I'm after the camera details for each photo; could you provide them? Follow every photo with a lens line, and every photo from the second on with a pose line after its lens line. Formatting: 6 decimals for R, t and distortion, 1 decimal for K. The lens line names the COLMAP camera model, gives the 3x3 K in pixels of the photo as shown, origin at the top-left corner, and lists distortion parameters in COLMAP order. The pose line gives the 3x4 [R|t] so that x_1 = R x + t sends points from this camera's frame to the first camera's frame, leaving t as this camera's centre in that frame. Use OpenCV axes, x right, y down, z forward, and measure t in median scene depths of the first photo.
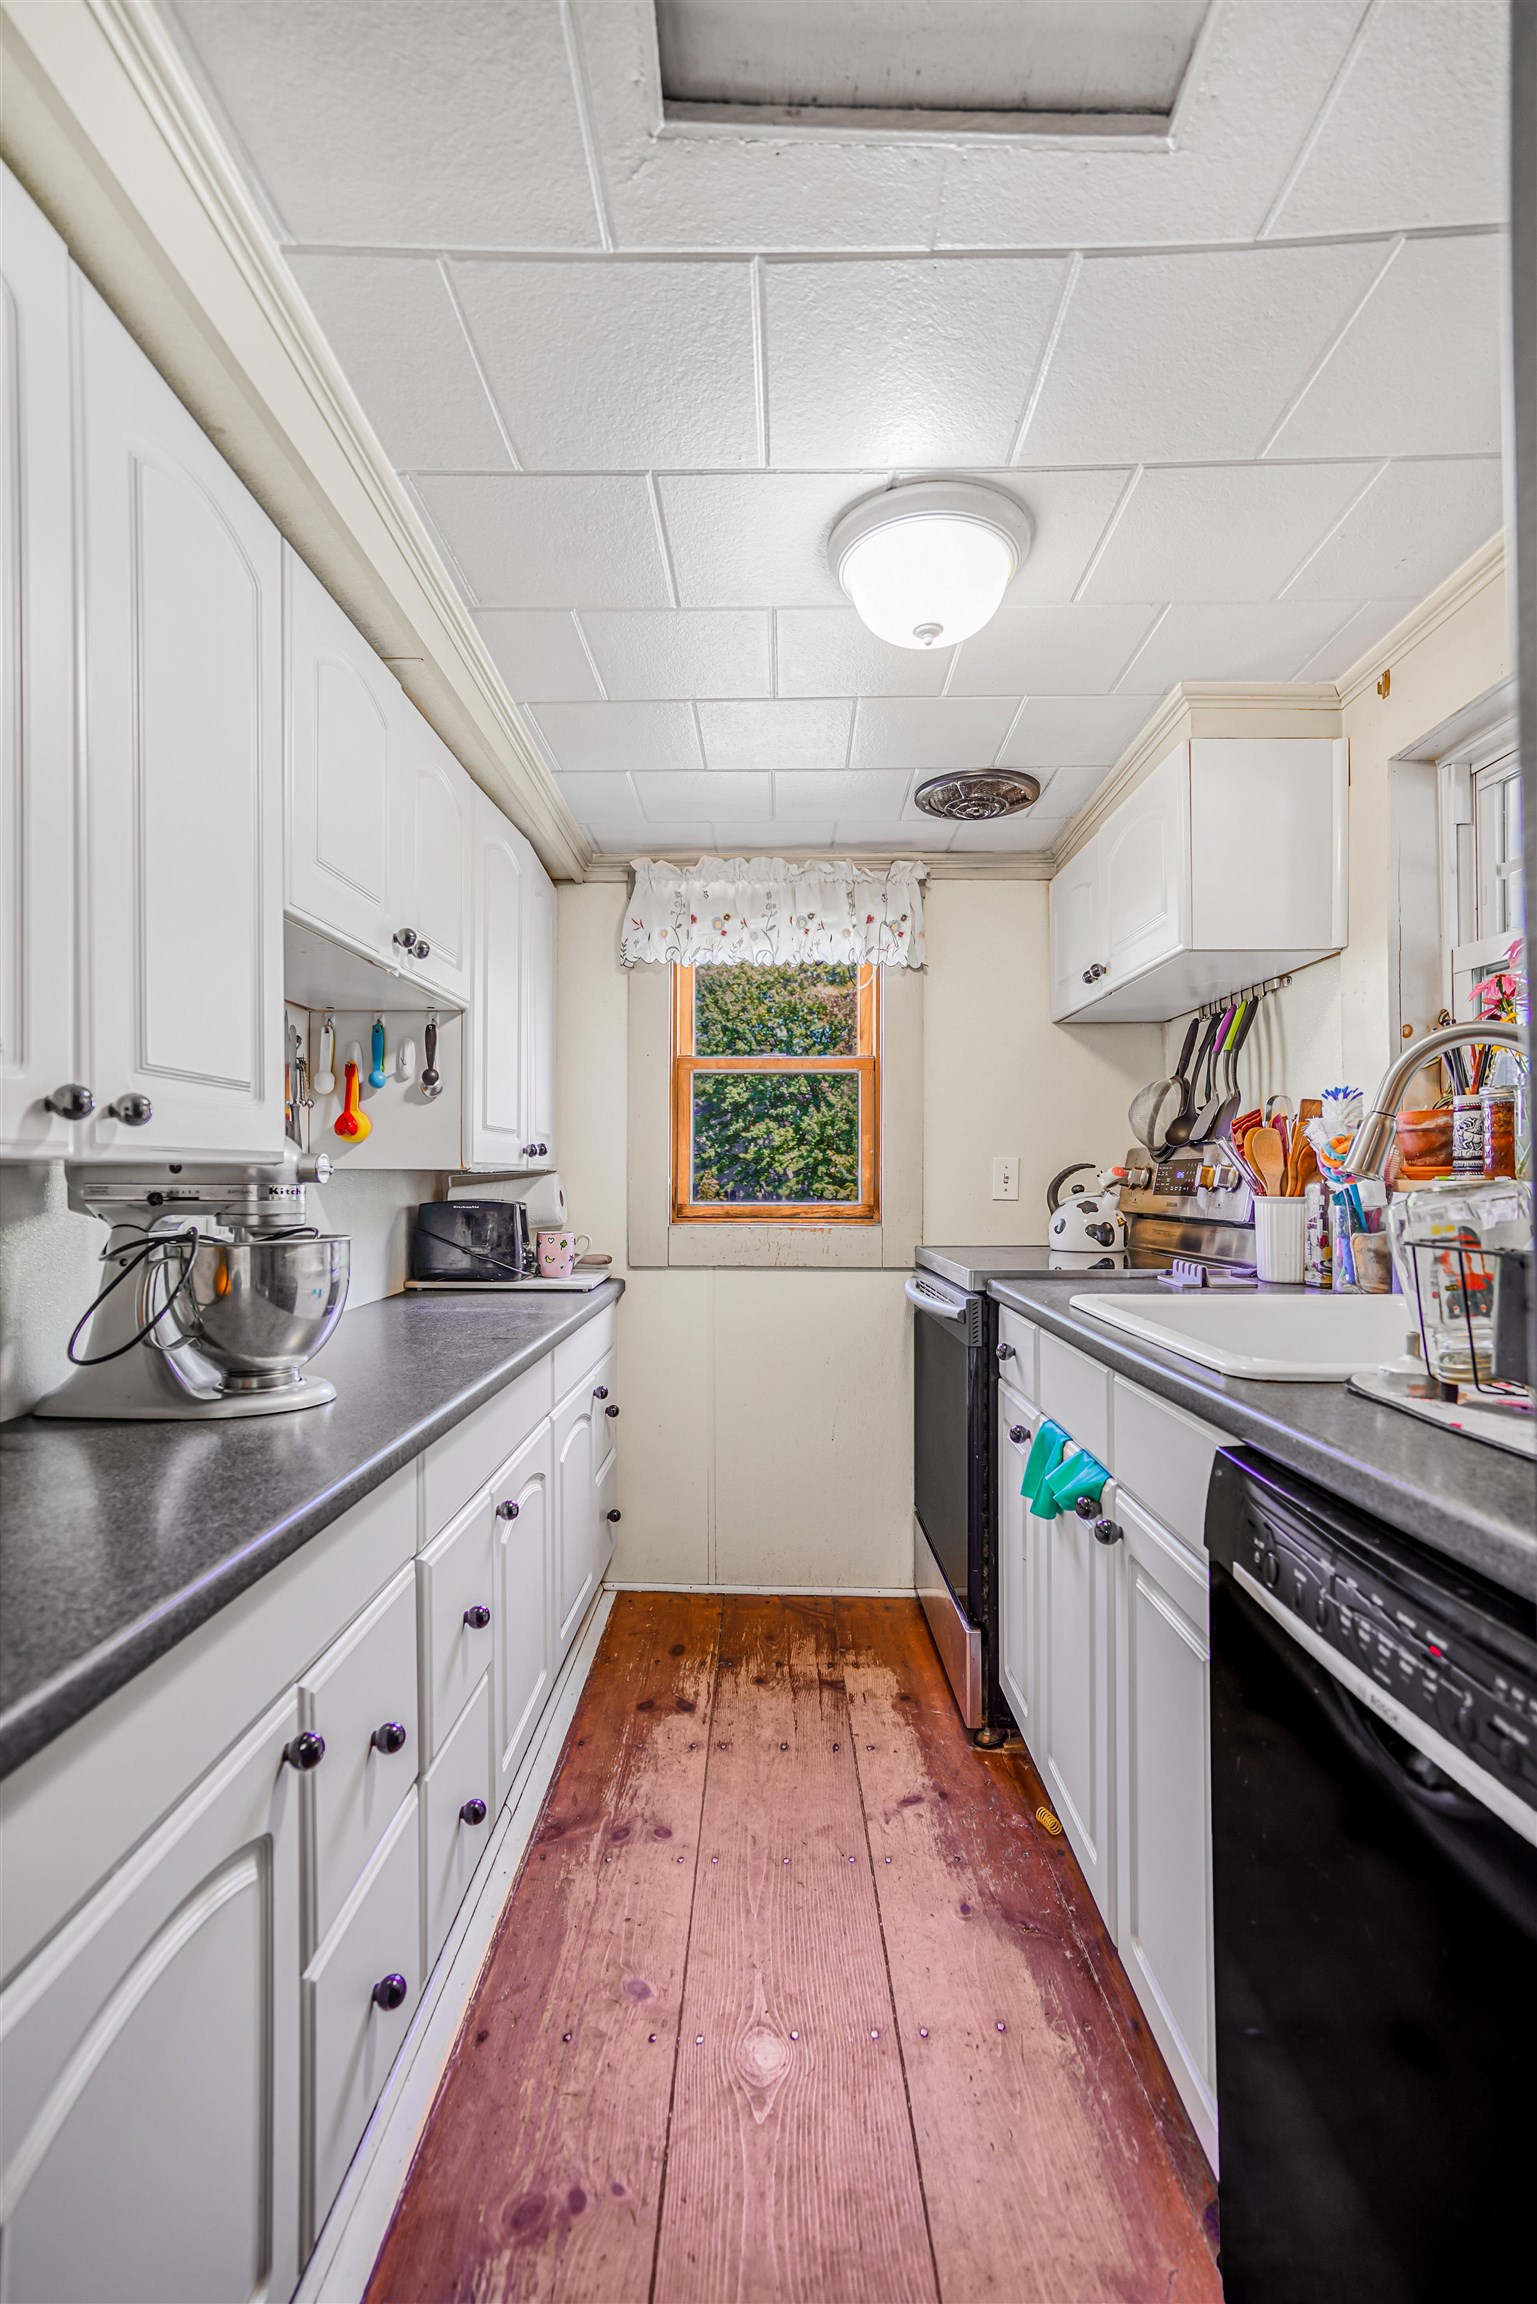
lens RADIAL K [[1103.6, 0, 772.3], [0, 1103.6, 1189.0], [0, 0, 1]] dist [0.002522, 0.002965]
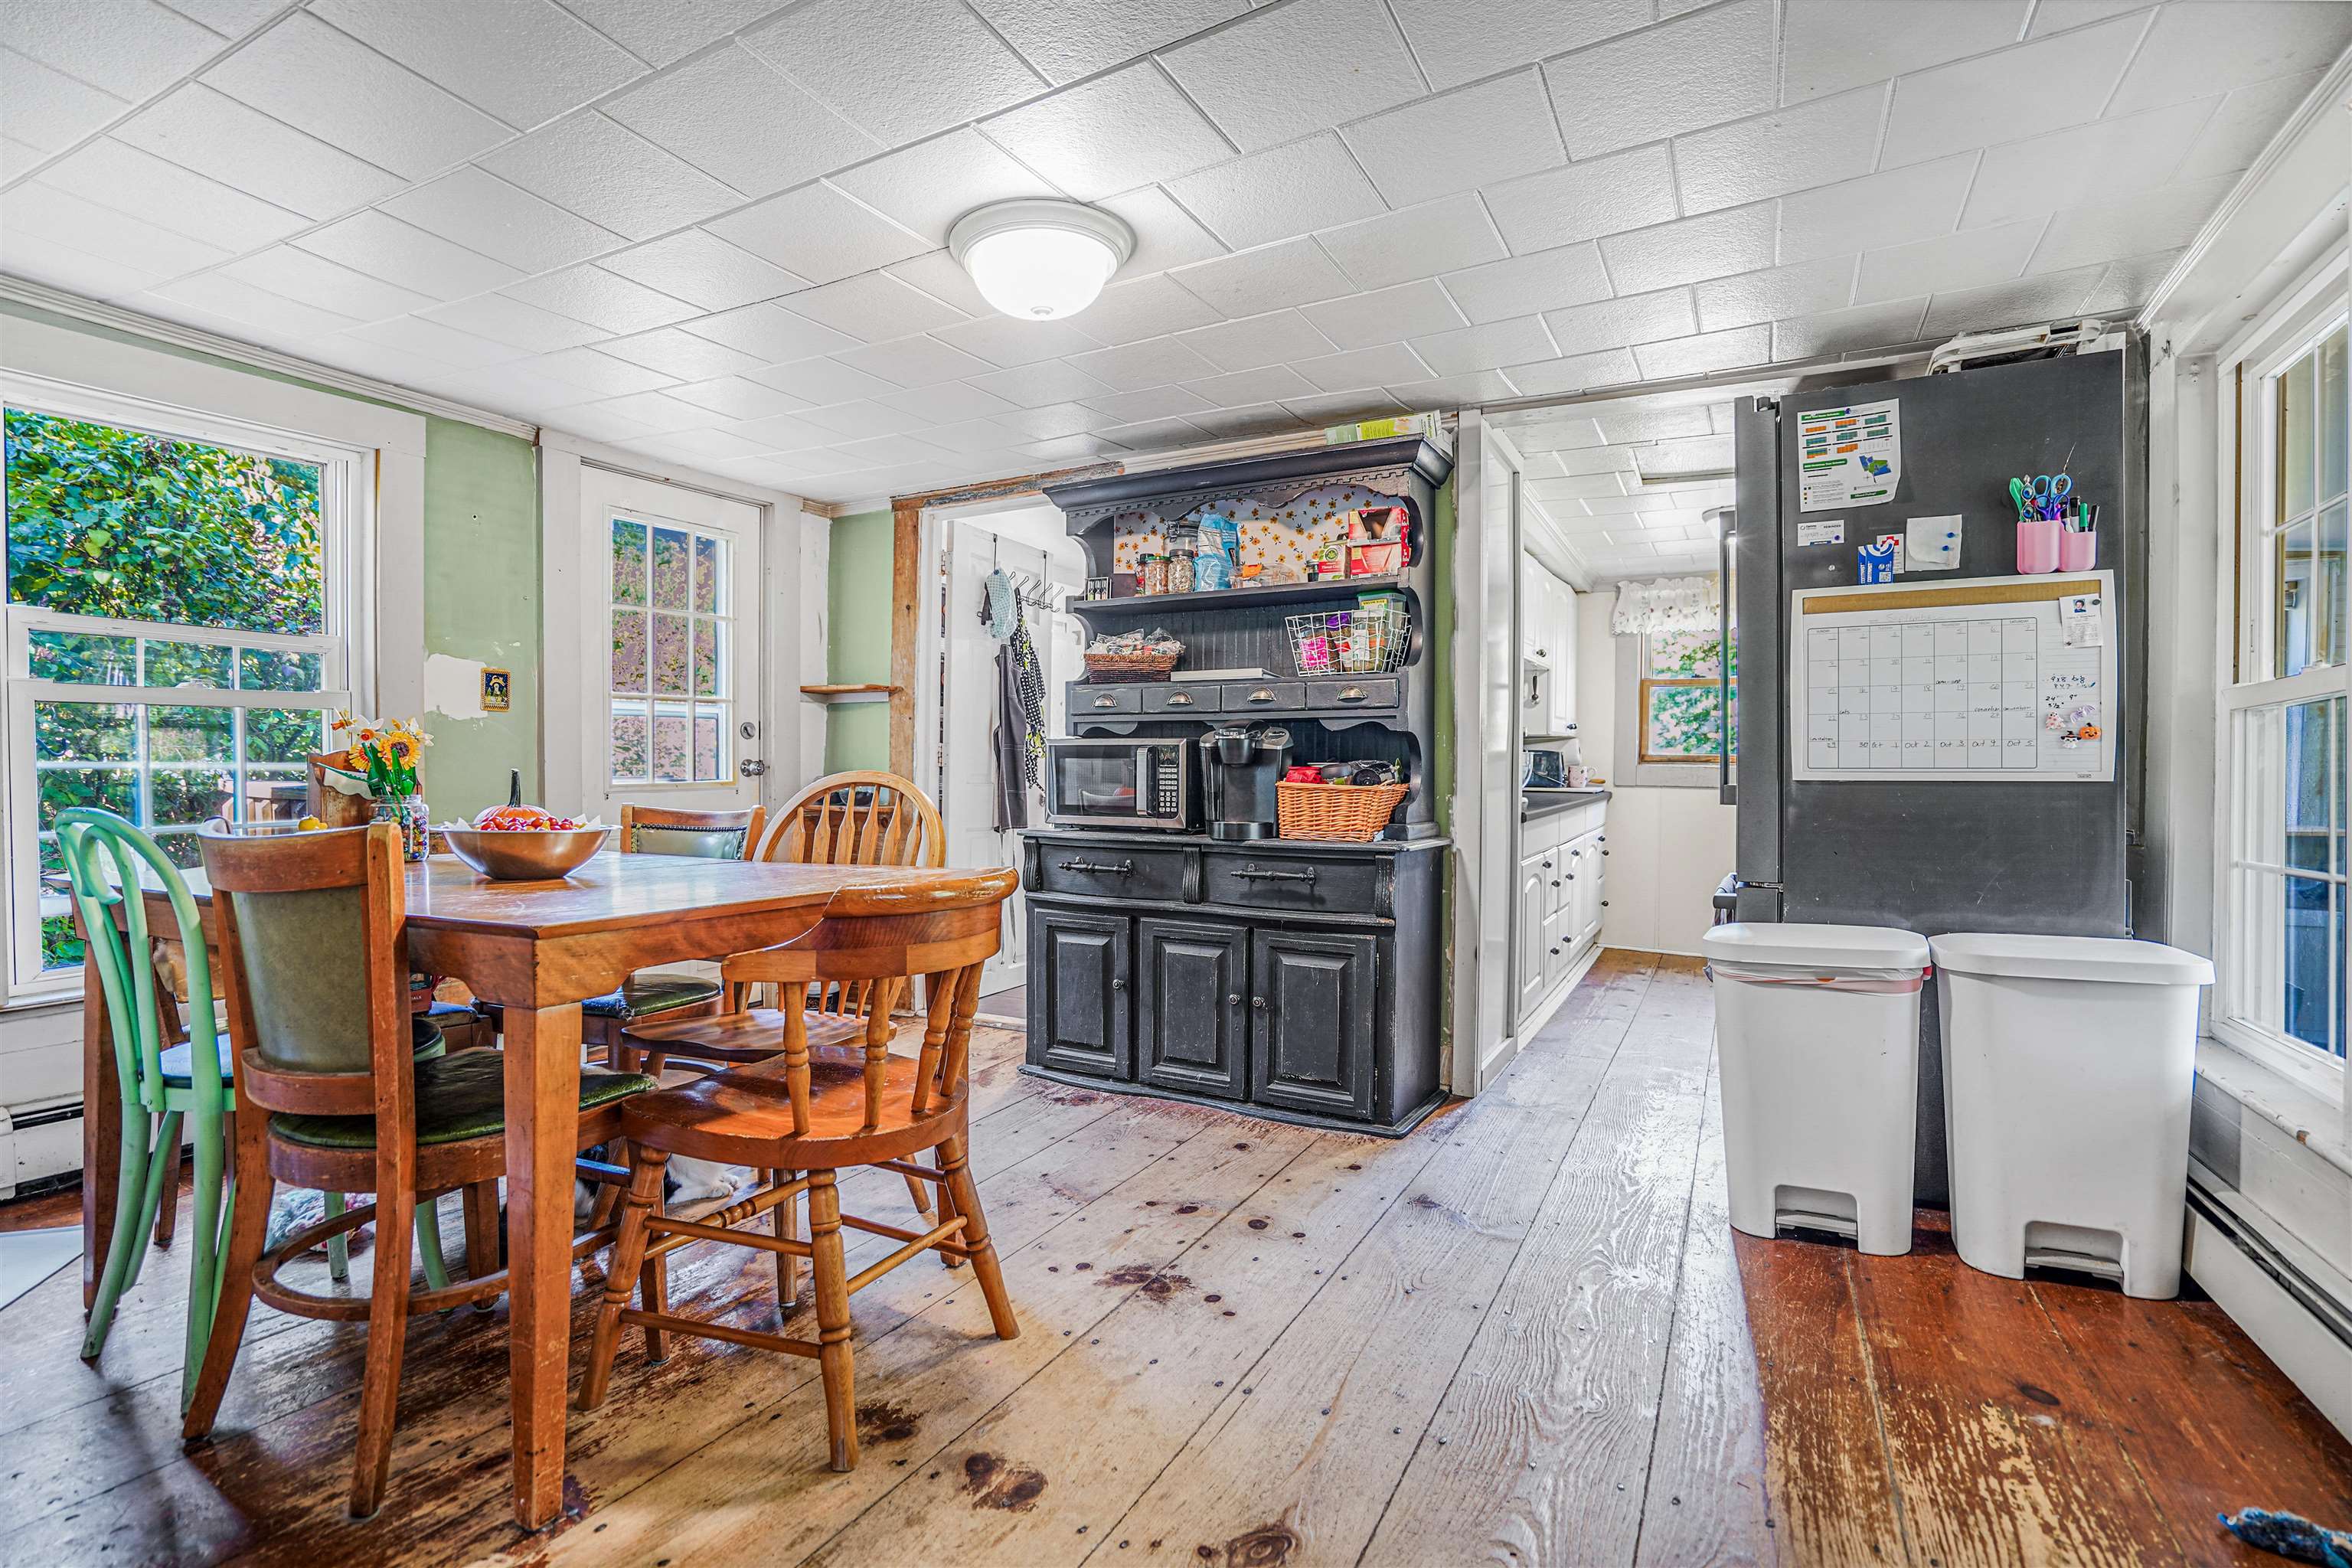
lens RADIAL K [[1126.6, 0, 1175.0], [0, 1126.6, 774.4], [0, 0, 1]] dist [0.002522, 0.002965]
pose [[0.884445, 0.015886, -0.466374, 0.166246], [-0.010800, 0.999849, 0.013578, 0.045280], [0.466519, -0.006972, 0.884484, -1.660902]]
